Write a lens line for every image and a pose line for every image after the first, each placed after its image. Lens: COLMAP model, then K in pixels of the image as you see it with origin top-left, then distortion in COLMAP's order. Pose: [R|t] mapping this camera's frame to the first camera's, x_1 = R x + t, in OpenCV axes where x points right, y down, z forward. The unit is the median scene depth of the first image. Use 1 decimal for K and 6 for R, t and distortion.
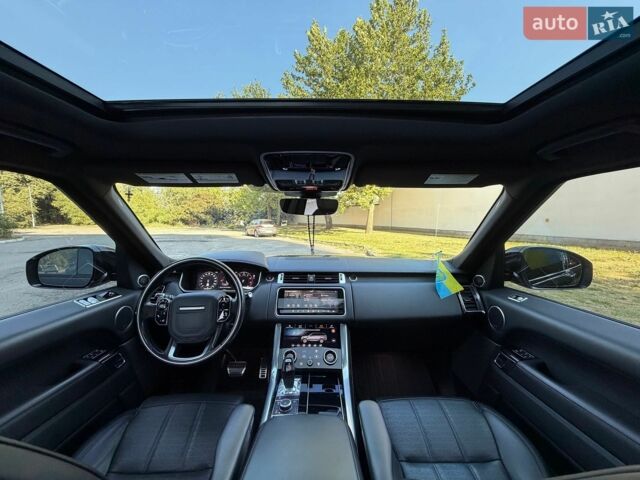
lens RADIAL K [[258.9, 0, 320.0], [0, 258.9, 240.0], [0, 0, 1]] dist [-0.000023, 0.000018]
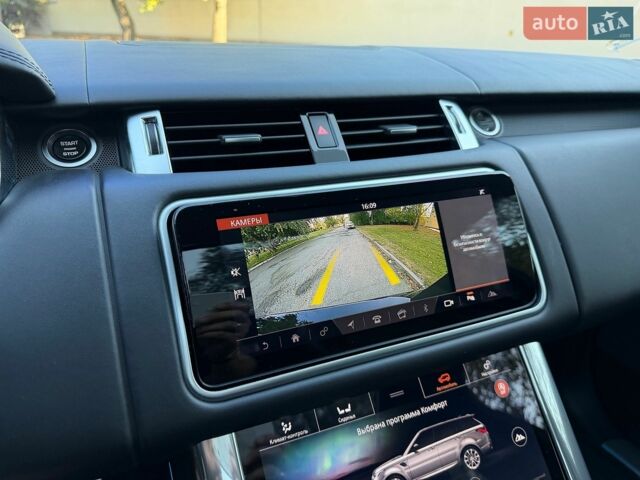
lens RADIAL K [[451.1, 0, 320.0], [0, 451.1, 240.0], [0, 0, 1]] dist [0.076265, -0.124510]
pose [[0.918589, -0.144270, 0.367941, -0.179258], [0.011206, 0.940124, 0.340648, 0.116442], [-0.395055, -0.308793, 0.865204, 0.746273]]
